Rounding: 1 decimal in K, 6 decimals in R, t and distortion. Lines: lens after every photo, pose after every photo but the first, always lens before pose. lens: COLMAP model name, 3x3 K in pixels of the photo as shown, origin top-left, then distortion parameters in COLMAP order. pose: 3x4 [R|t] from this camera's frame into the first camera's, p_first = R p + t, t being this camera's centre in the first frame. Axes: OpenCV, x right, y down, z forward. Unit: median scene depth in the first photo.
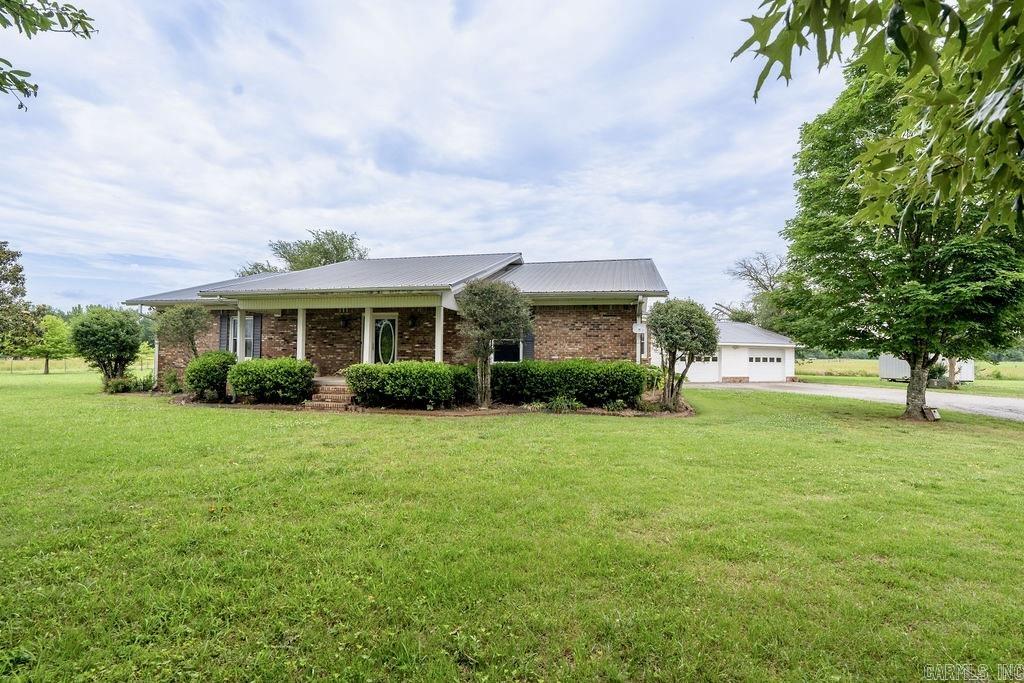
lens RADIAL K [[455.1, 0, 512.5], [0, 455.1, 346.2], [0, 0, 1]] dist [-0.002486, 0.000183]
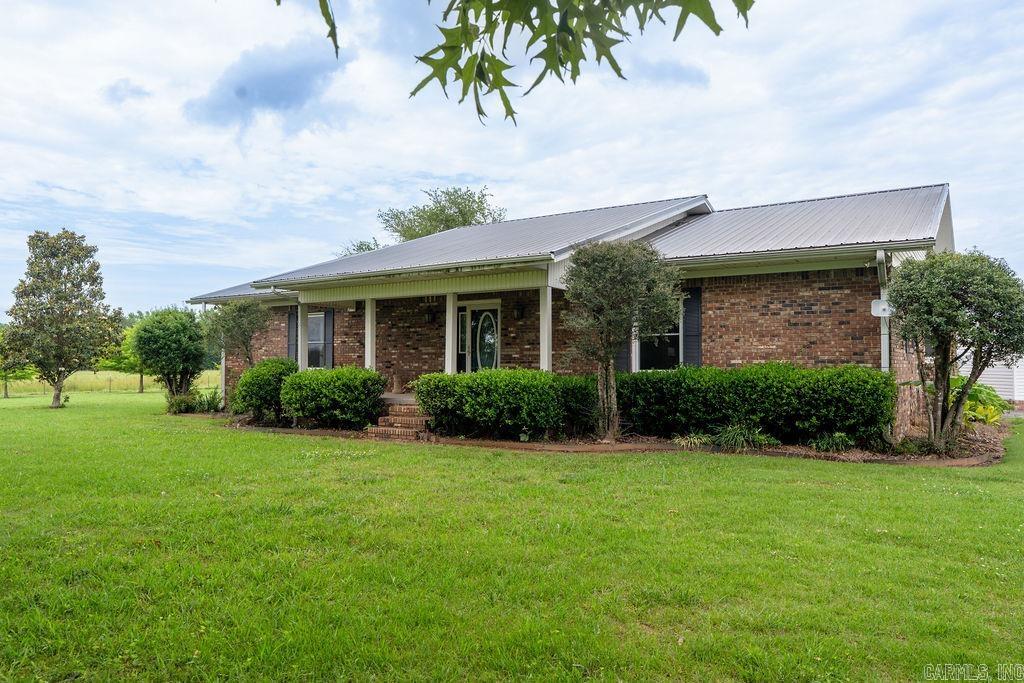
lens RADIAL K [[712.7, 0, 510.5], [0, 712.7, 342.2], [0, 0, 1]] dist [0.012540, -0.000280]
pose [[0.941304, -0.021649, -0.336866, 0.138664], [0.016480, 0.999699, -0.018197, 0.011856], [0.337159, 0.011578, 0.941377, 0.004513]]
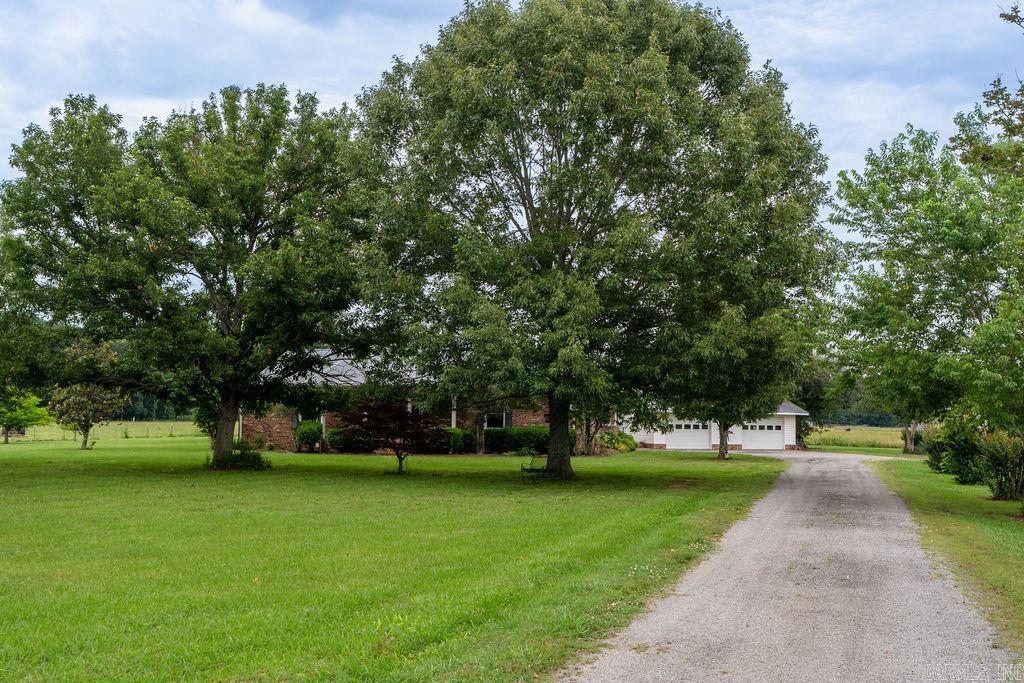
lens RADIAL K [[1032.5, 0, 512.3], [0, 1032.5, 341.3], [0, 0, 1]] dist [0.015541, 0.000000]
pose [[0.998531, -0.004044, -0.054027, 0.254265], [0.000979, 0.998394, -0.056642, -0.065921], [0.054169, 0.056505, 0.996932, -2.744742]]
